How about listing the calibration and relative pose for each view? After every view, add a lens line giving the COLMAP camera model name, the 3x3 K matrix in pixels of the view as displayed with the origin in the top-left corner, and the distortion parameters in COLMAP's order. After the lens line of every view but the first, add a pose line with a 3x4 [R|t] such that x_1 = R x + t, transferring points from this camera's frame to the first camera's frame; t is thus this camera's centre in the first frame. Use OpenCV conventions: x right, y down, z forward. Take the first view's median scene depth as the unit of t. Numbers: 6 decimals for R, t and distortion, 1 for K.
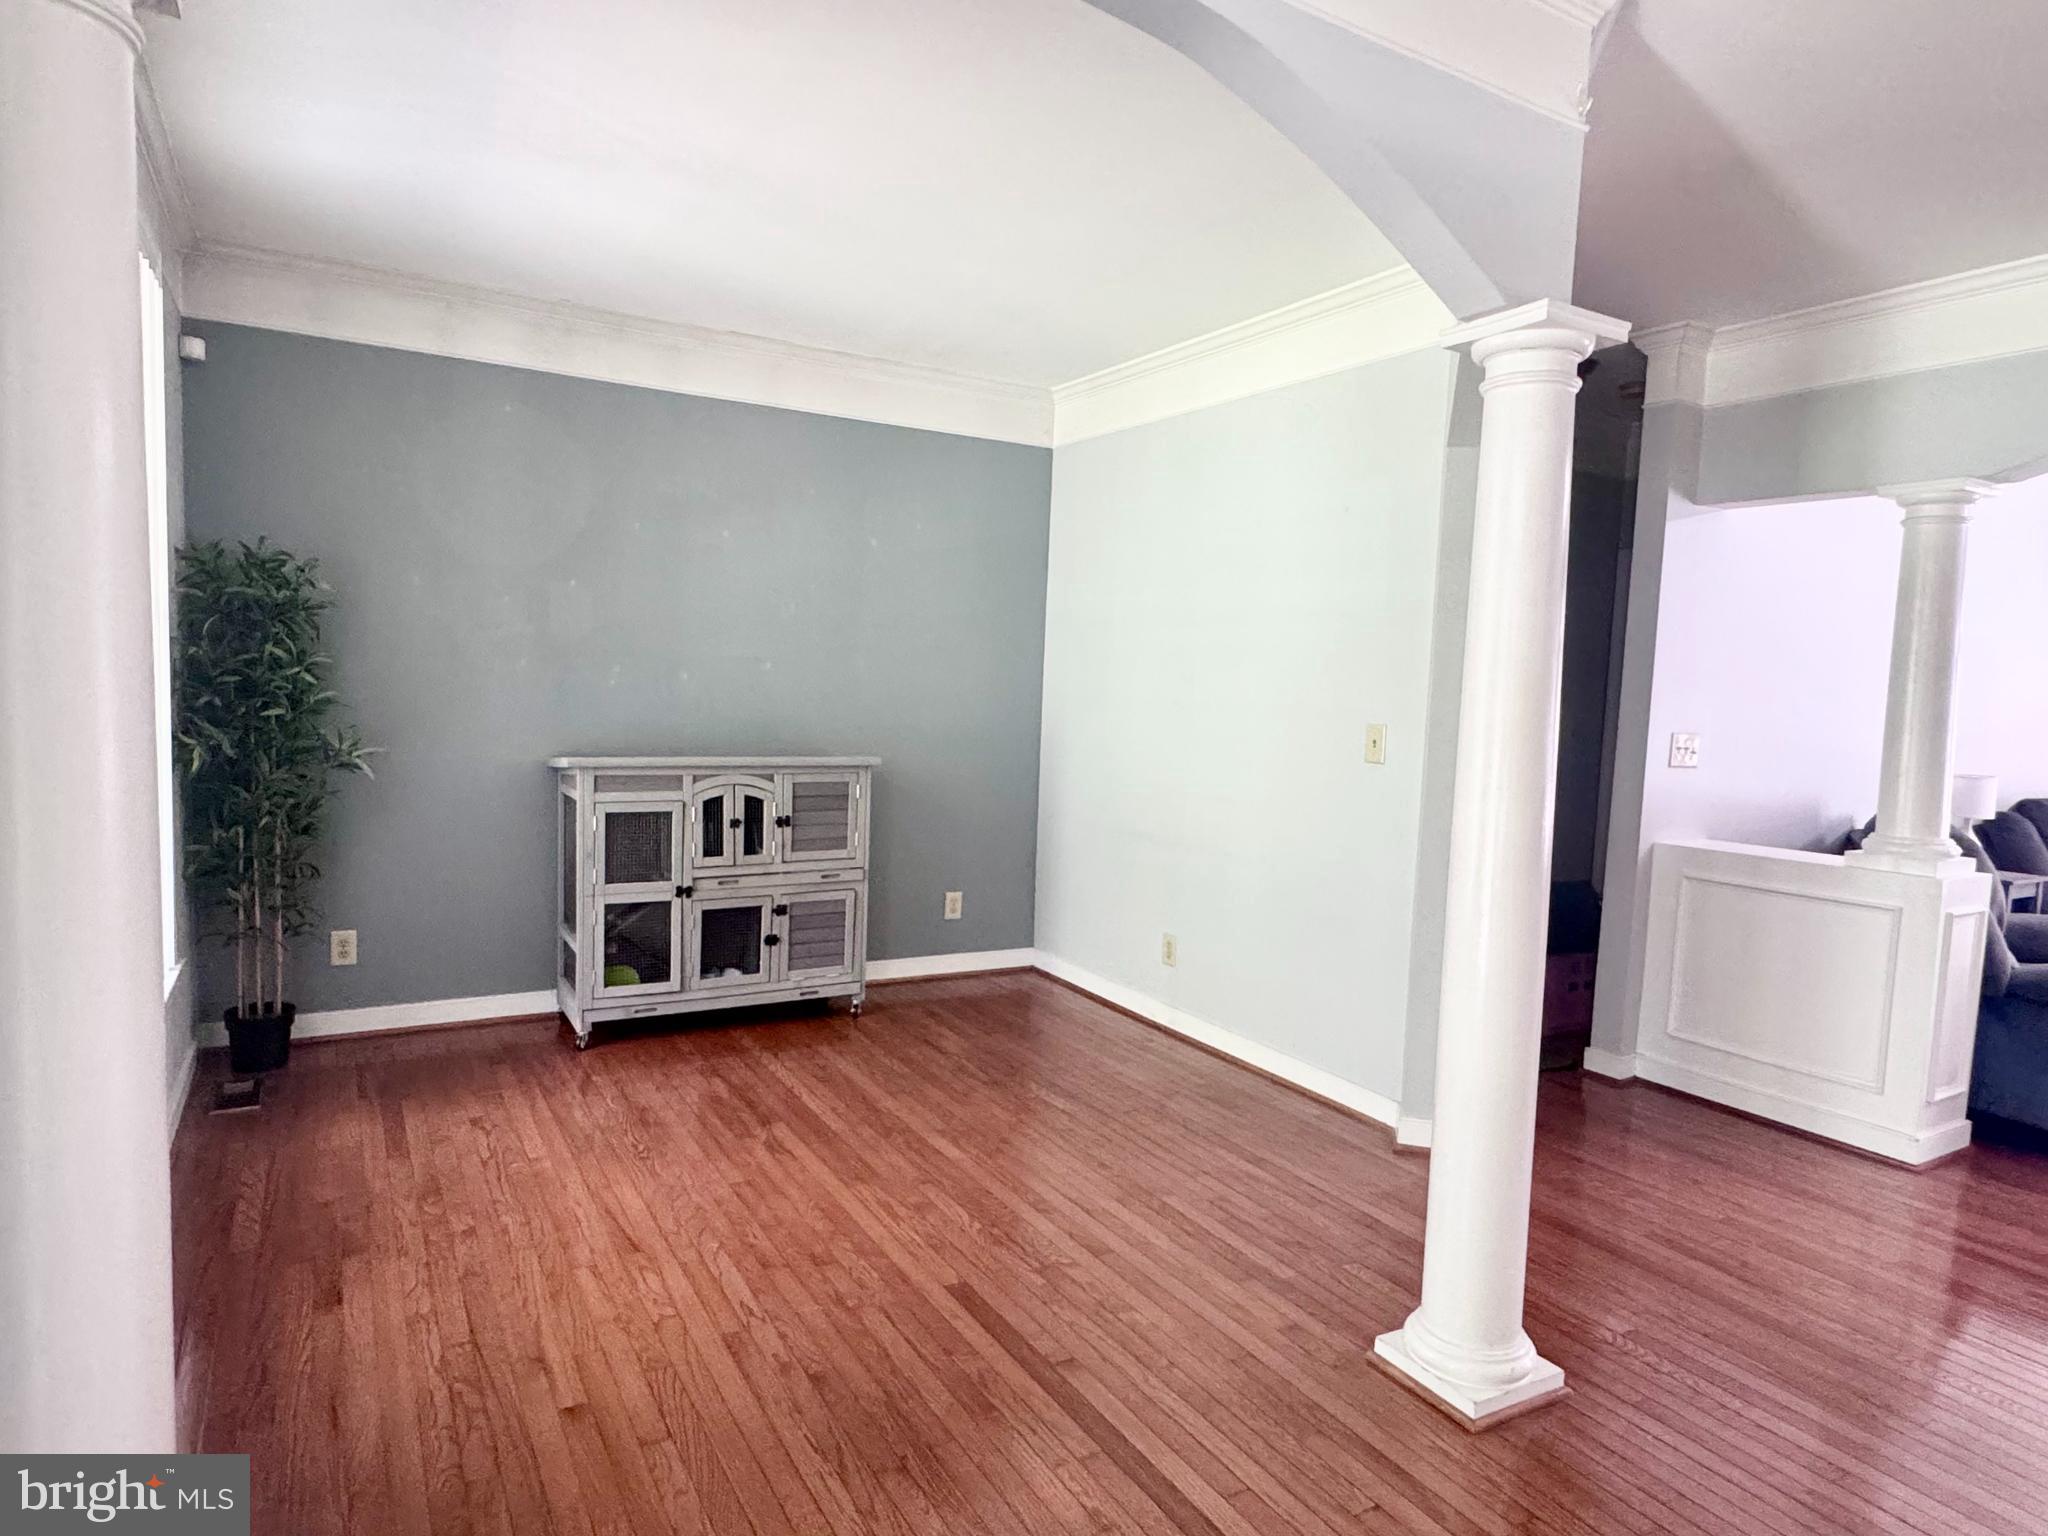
lens RADIAL K [[1185.9, 0, 1020.5], [0, 1185.9, 775.9], [0, 0, 1]] dist [-0.001684, -0.000591]
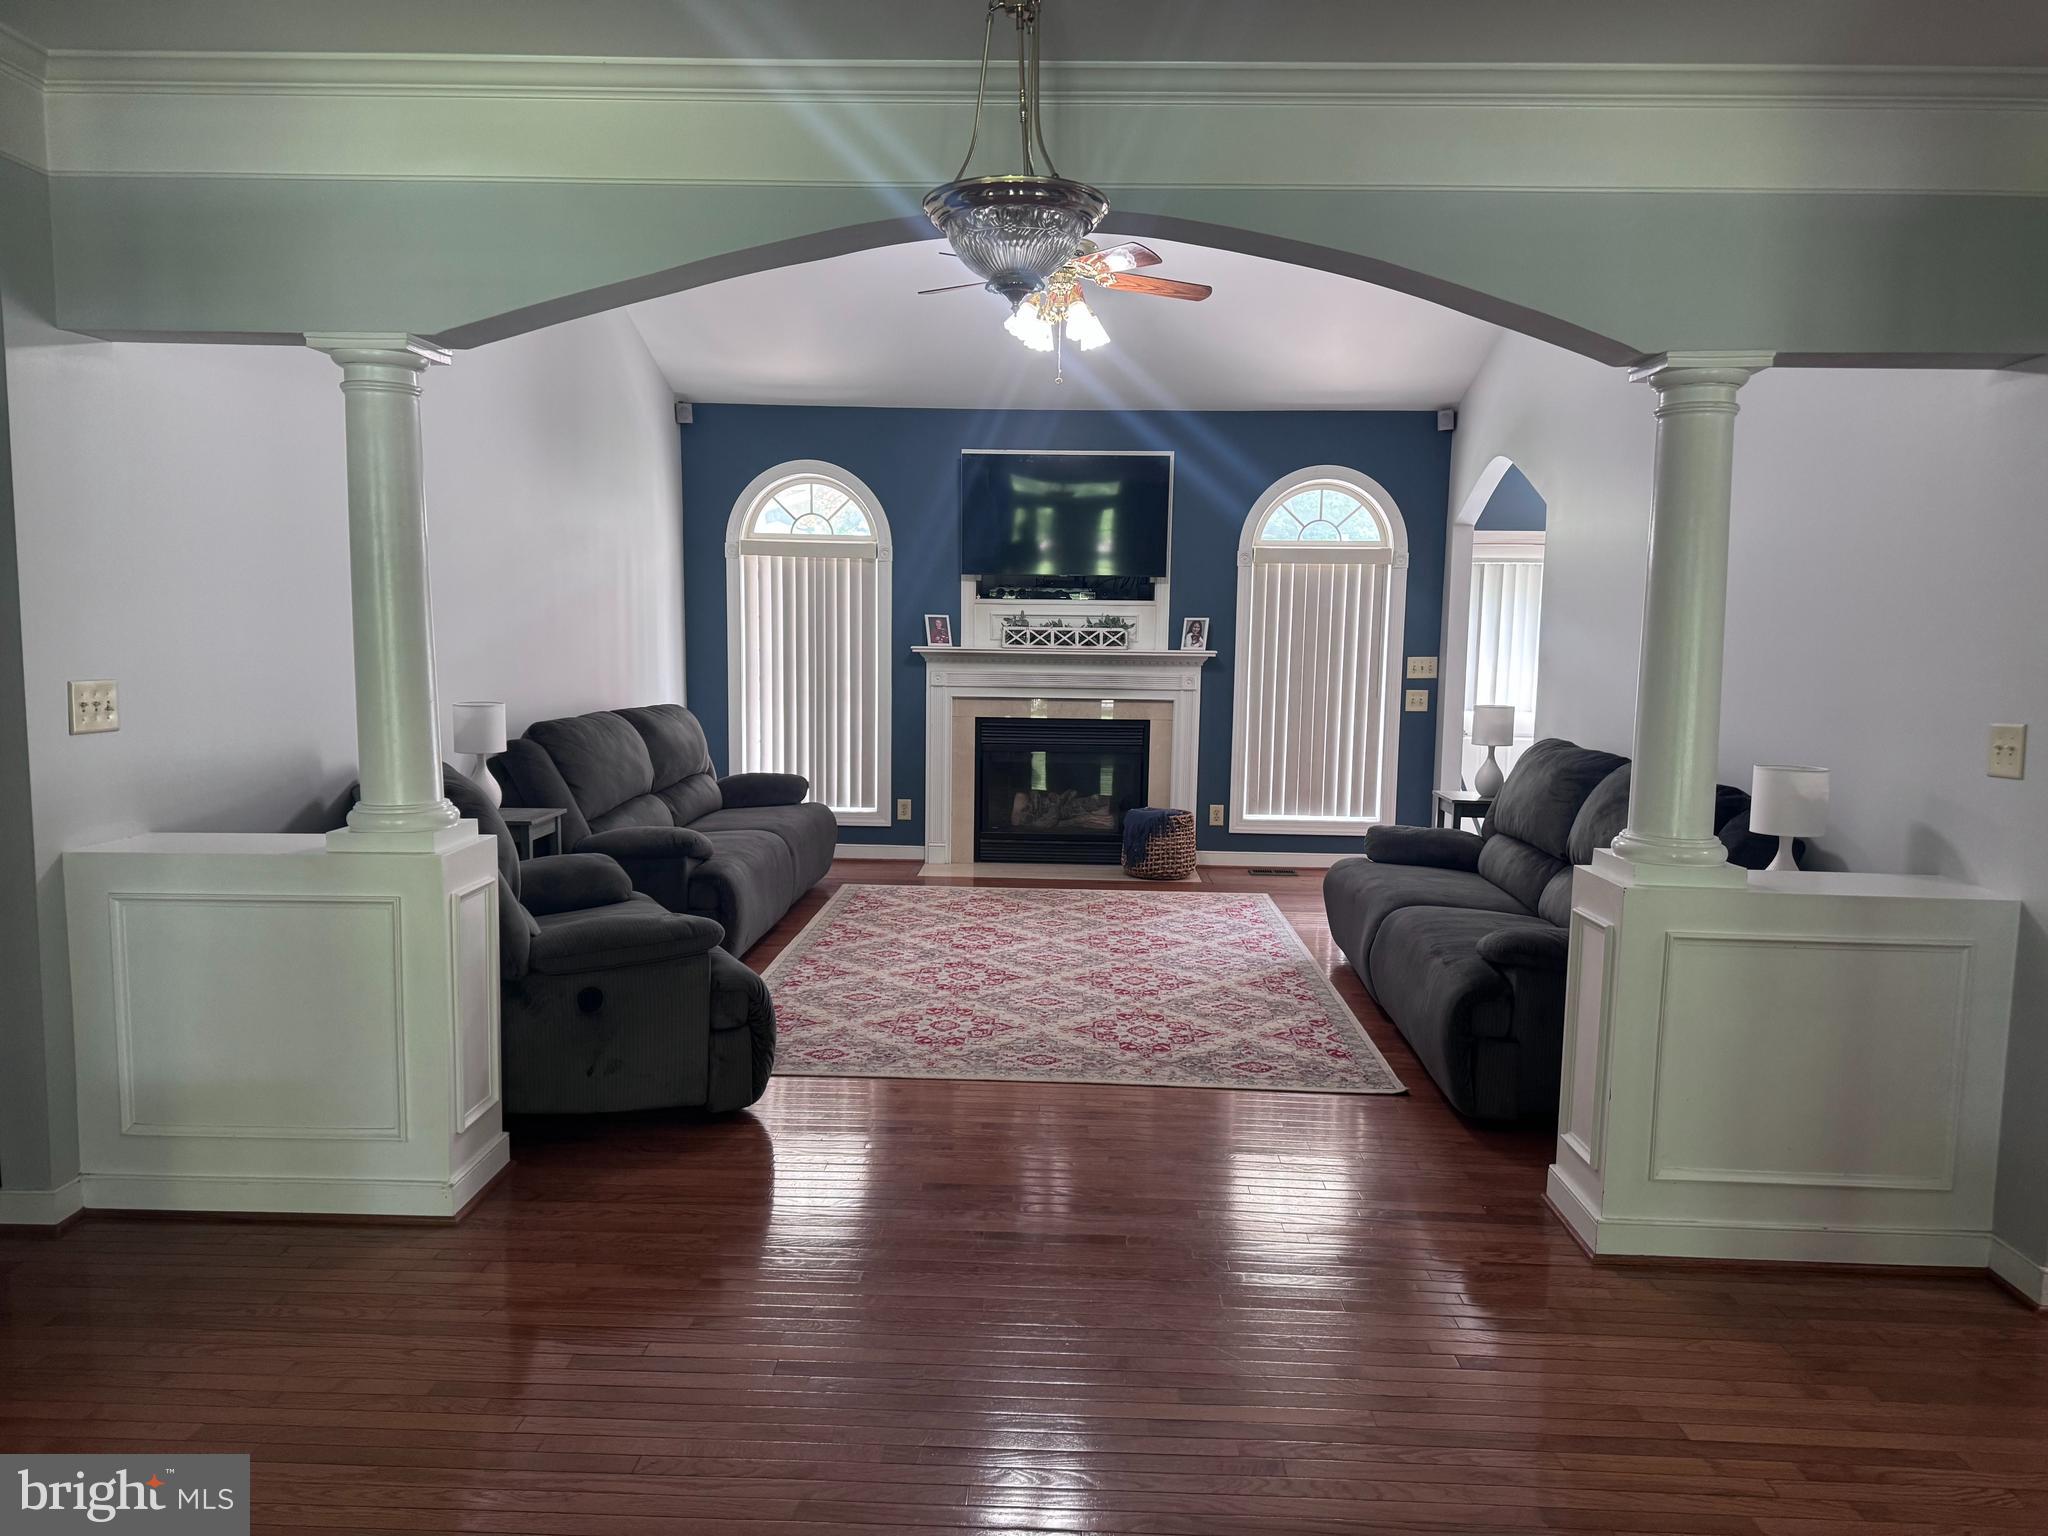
lens RADIAL K [[1433.1, 0, 1024.0], [0, 1433.1, 768.0], [0, 0, 1]] dist [0.031514, 0.000593]
pose [[0.532281, -0.125987, 0.837140, 0.177768], [0.078171, 0.991954, 0.099583, -0.031984], [-0.842951, 0.012434, 0.537847, 0.147617]]
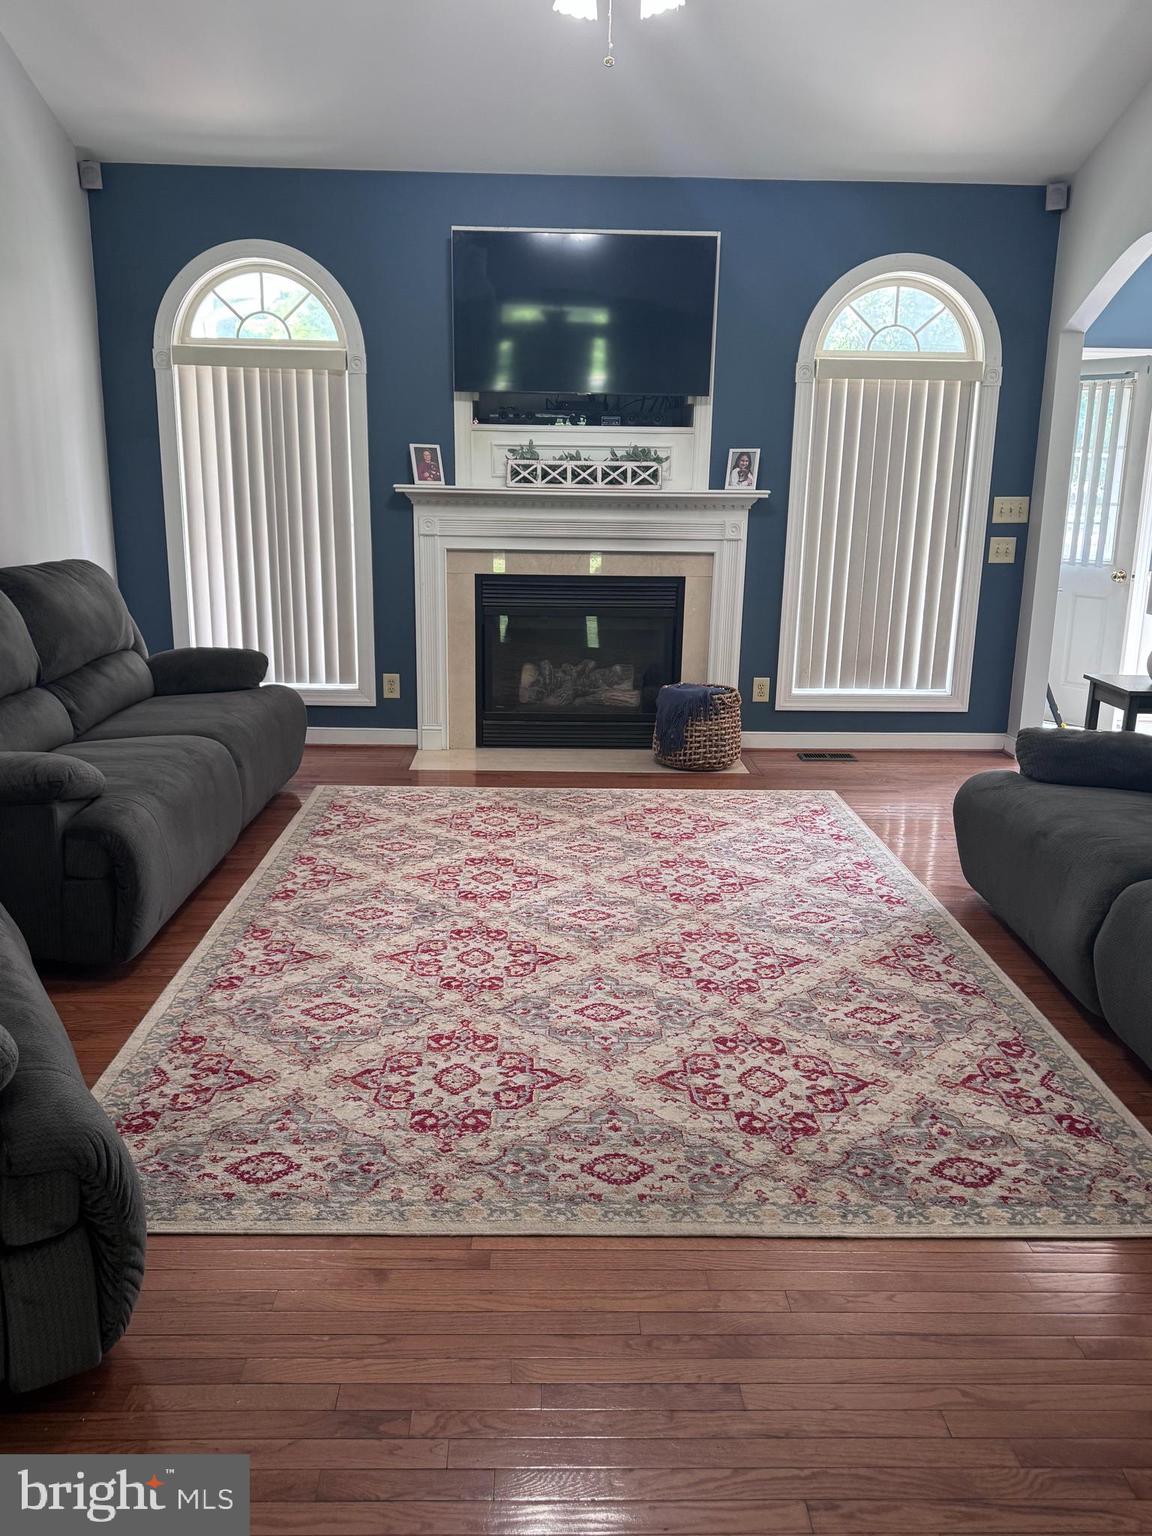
lens RADIAL K [[1201.9, 0, 568.0], [0, 1201.9, 774.6], [0, 0, 1]] dist [0.139447, -0.285917]
pose [[0.482646, -0.250850, 0.839123, 0.568352], [0.076896, 0.966542, 0.244712, -0.019841], [-0.872433, -0.053584, 0.485787, 0.436538]]
